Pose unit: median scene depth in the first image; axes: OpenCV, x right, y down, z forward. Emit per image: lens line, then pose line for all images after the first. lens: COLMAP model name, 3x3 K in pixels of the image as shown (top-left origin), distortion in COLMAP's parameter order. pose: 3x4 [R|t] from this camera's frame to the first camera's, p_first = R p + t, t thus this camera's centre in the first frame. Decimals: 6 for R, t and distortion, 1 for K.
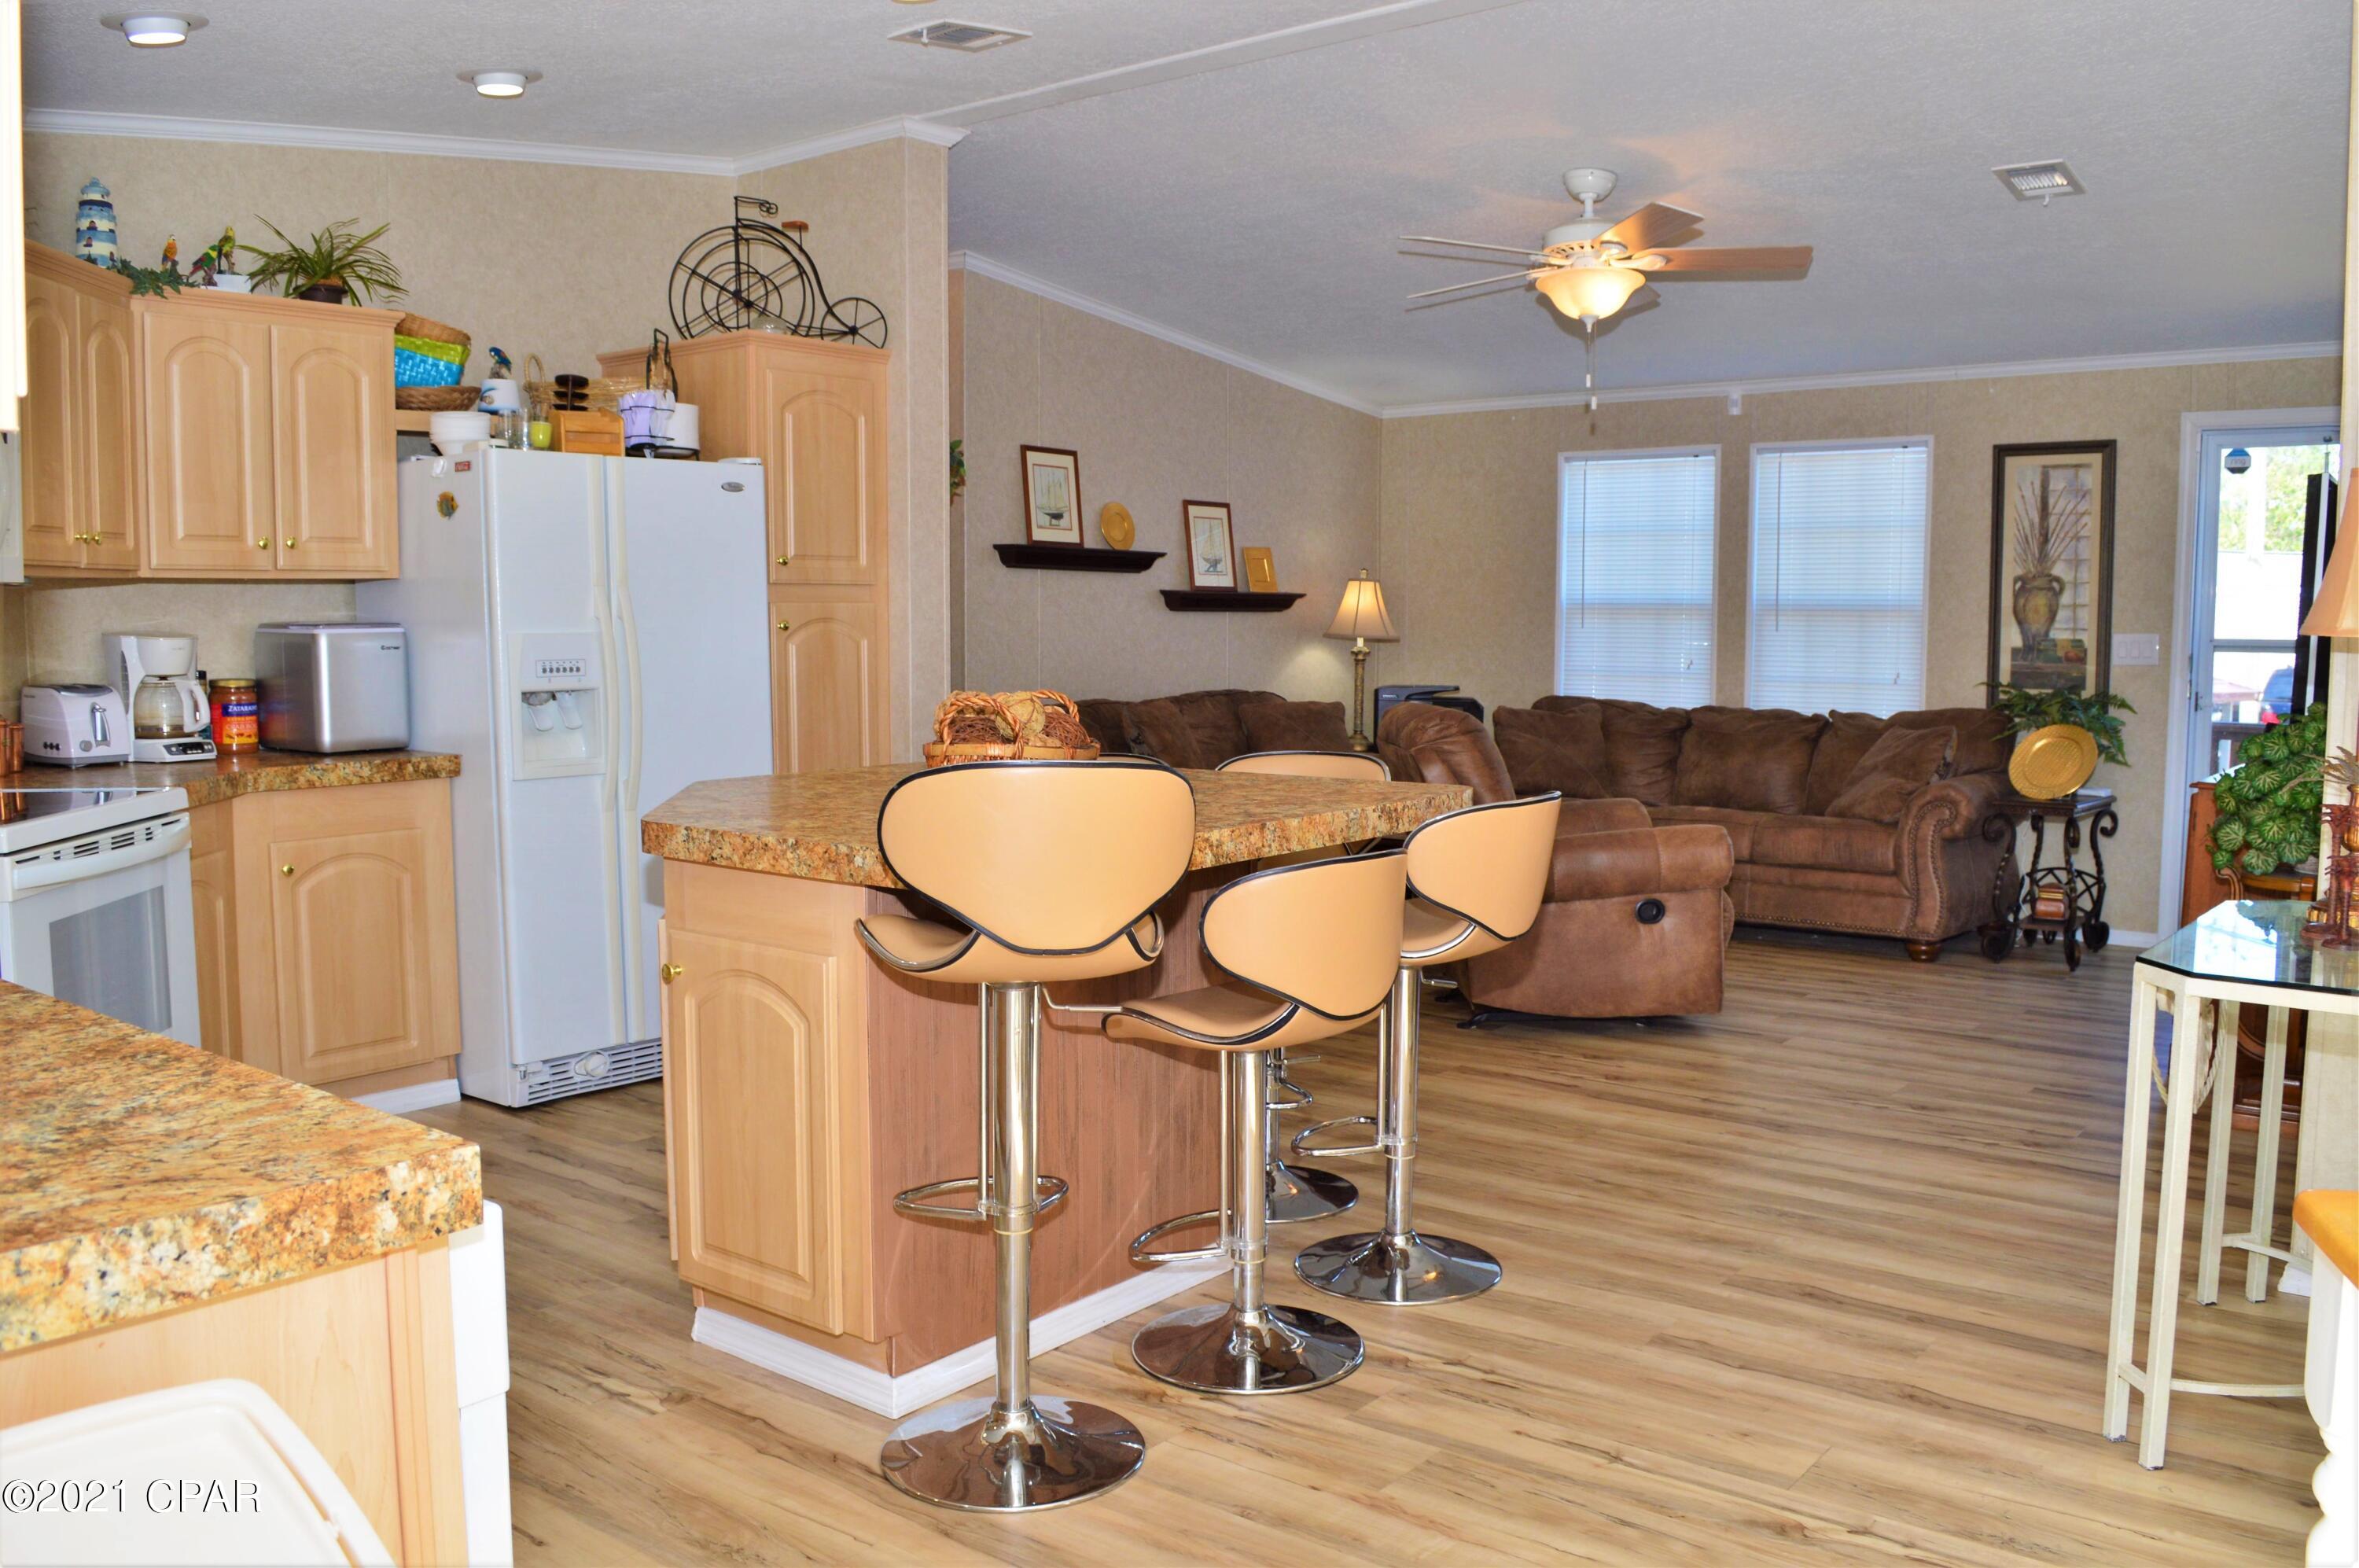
lens RADIAL K [[1892.2, 0, 1179.5], [0, 1892.2, 784.0], [0, 0, 1]] dist [-0.083926, 0.014027]
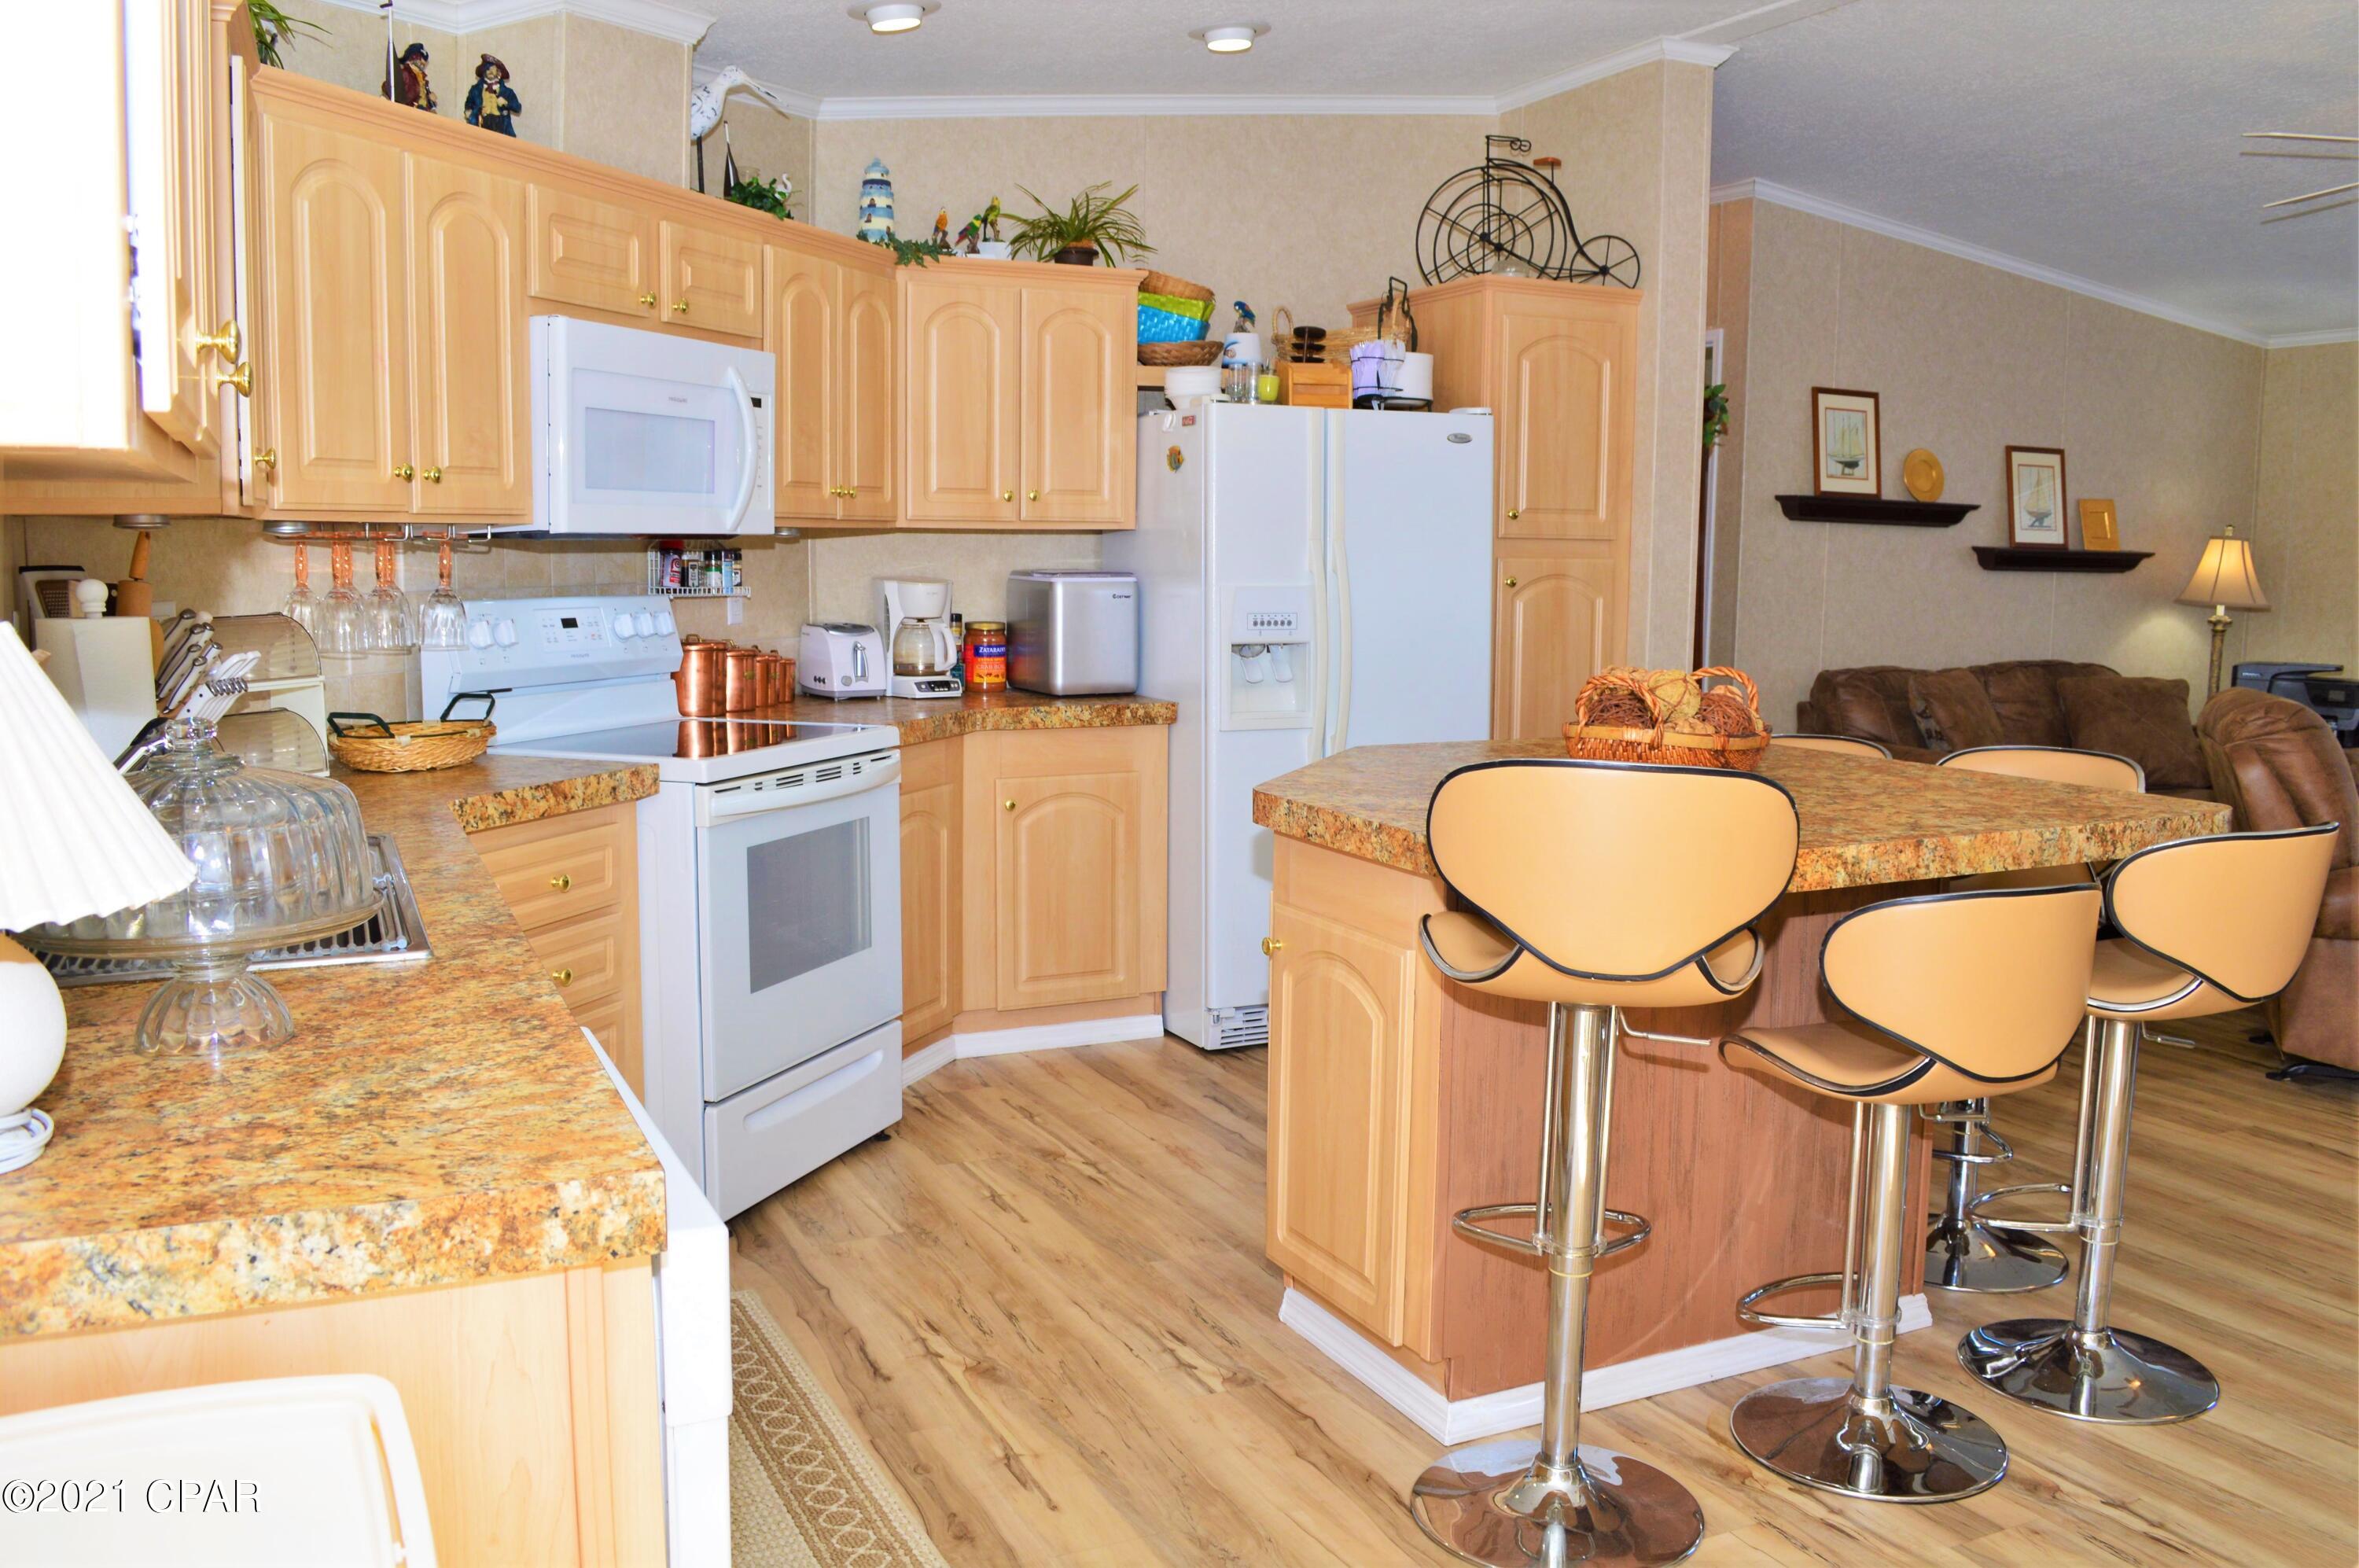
lens RADIAL K [[1892.2, 0, 1179.5], [0, 1892.2, 784.0], [0, 0, 1]] dist [-0.083926, 0.014027]
pose [[0.899360, 0.062738, -0.432683, 0.069569], [-0.049185, 0.997887, 0.042457, -0.015380], [0.434432, -0.016902, 0.900546, 0.064024]]
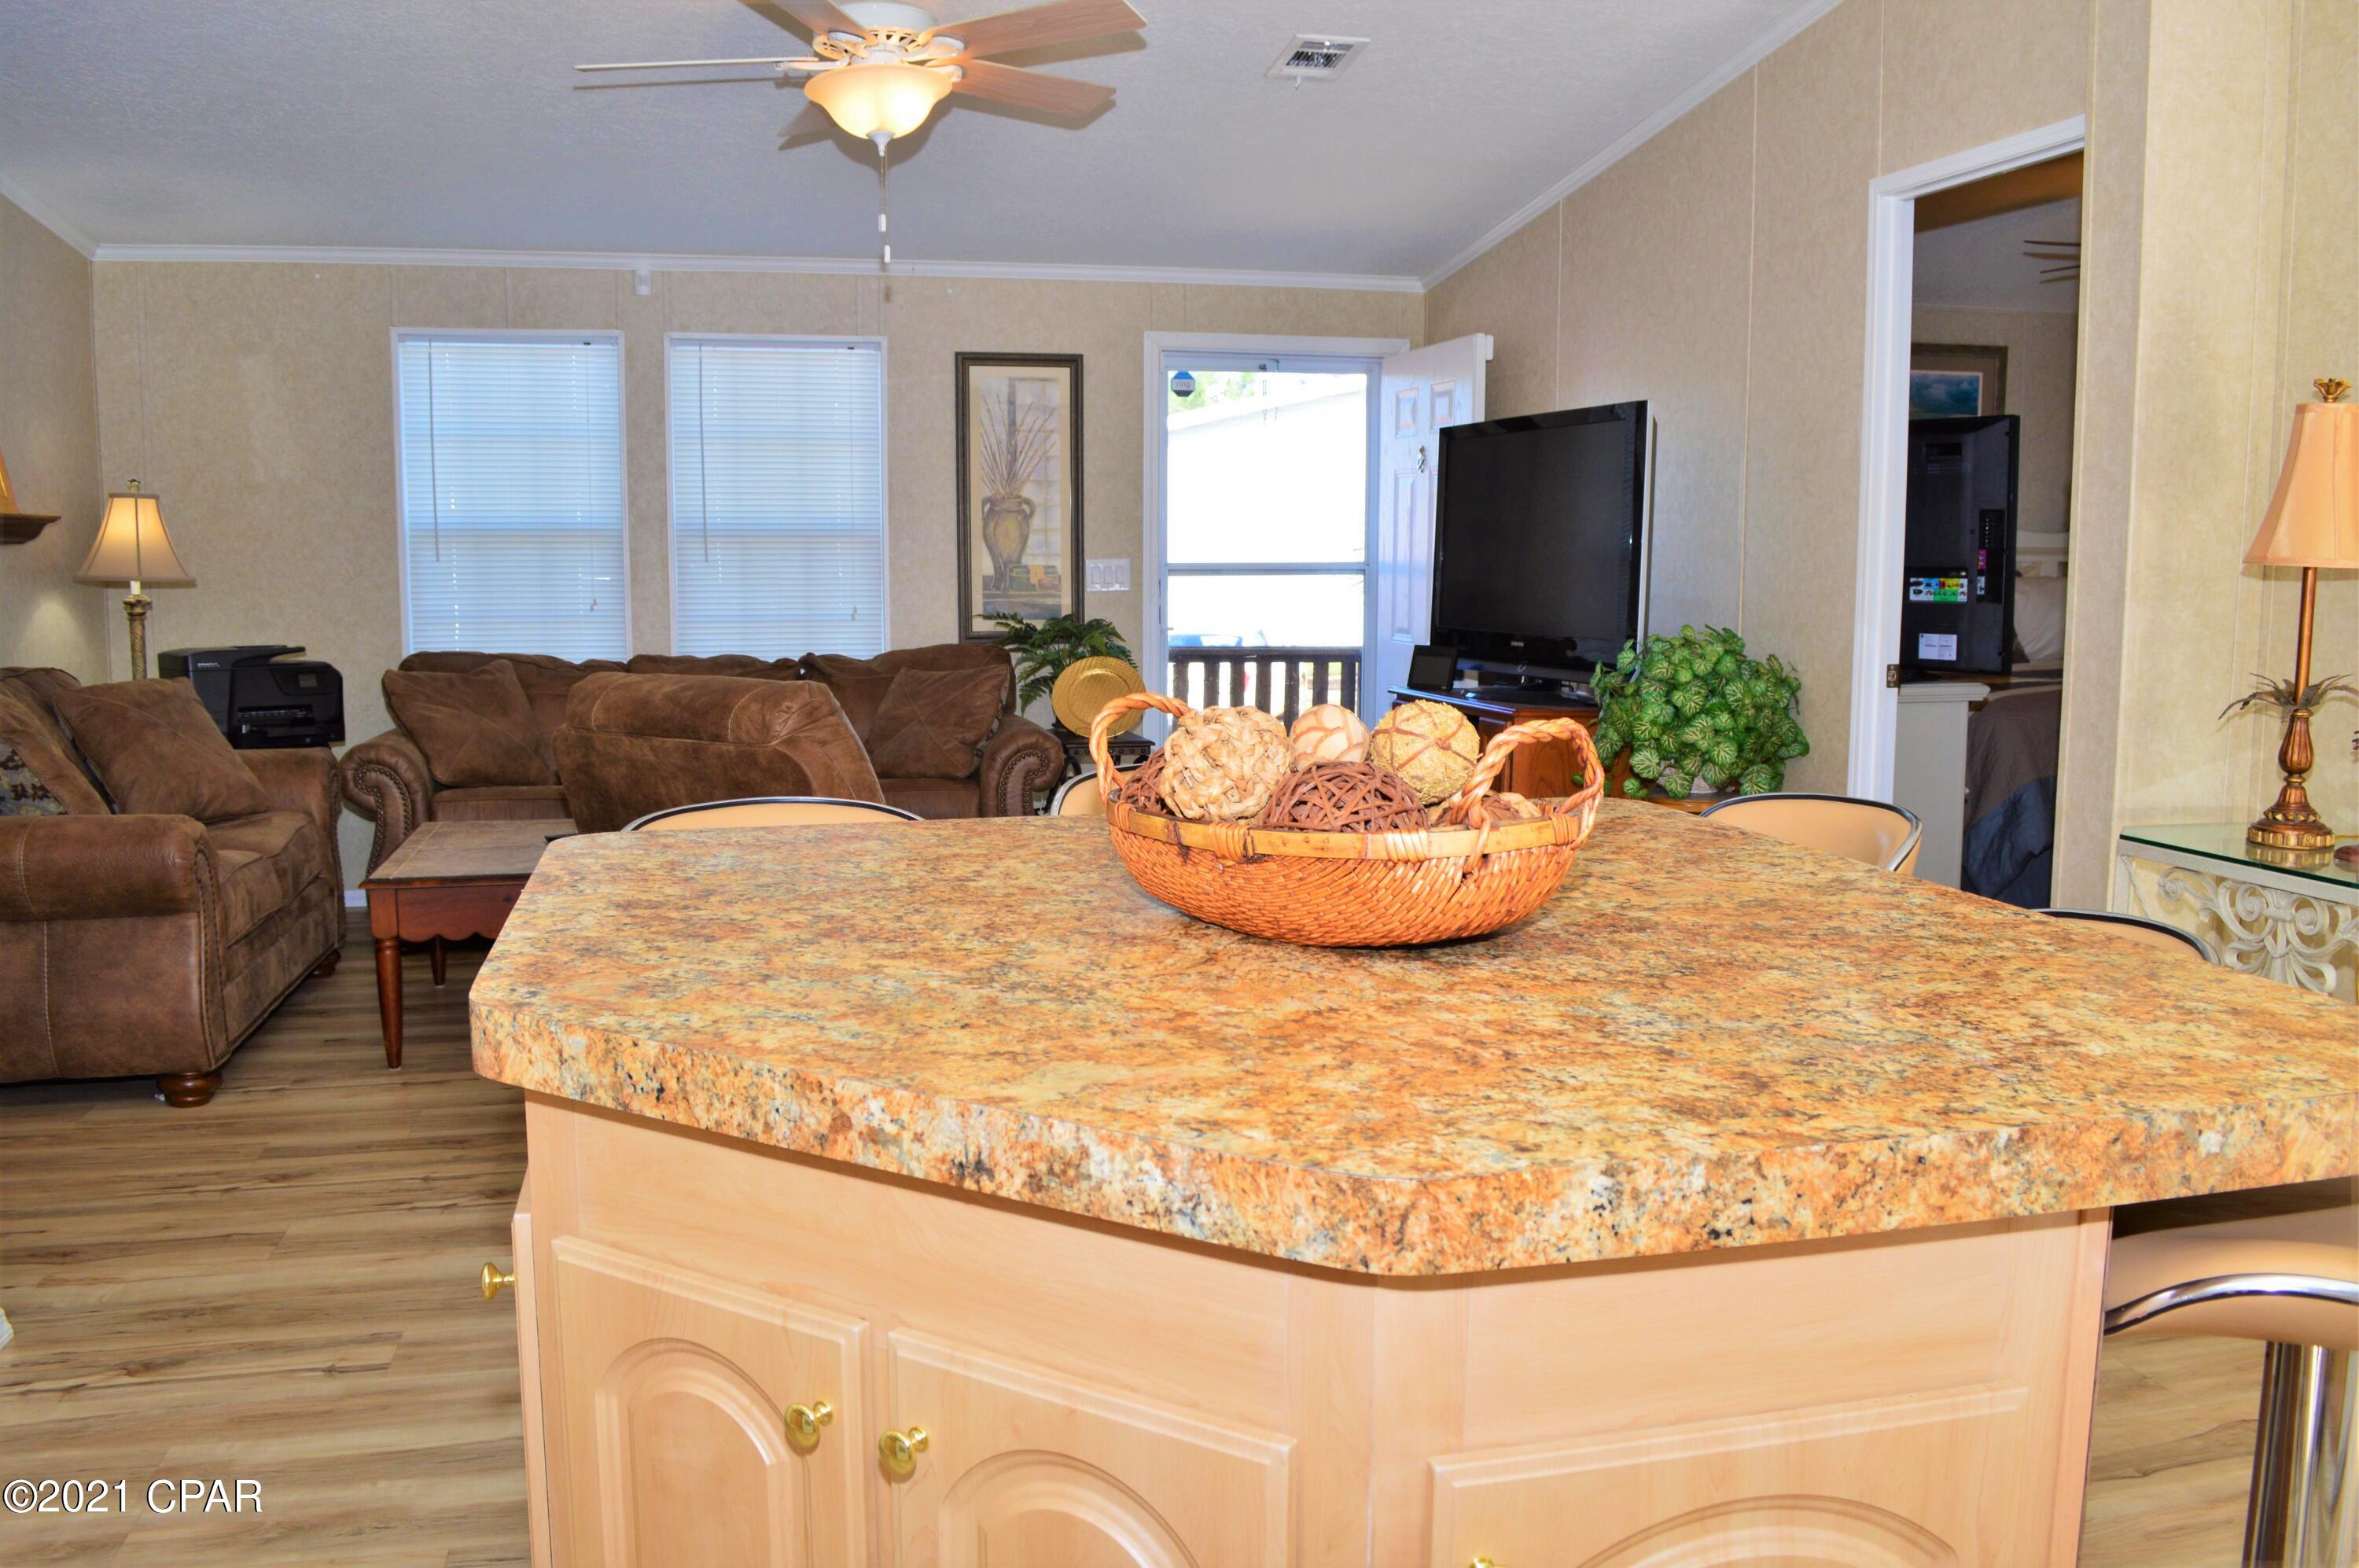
lens RADIAL K [[1892.2, 0, 1179.5], [0, 1892.2, 784.0], [0, 0, 1]] dist [-0.083926, 0.014027]
pose [[0.625797, -0.098200, 0.773780, -0.355300], [0.067304, 0.995141, 0.071860, -0.050078], [-0.777077, 0.007109, 0.629366, 0.539248]]
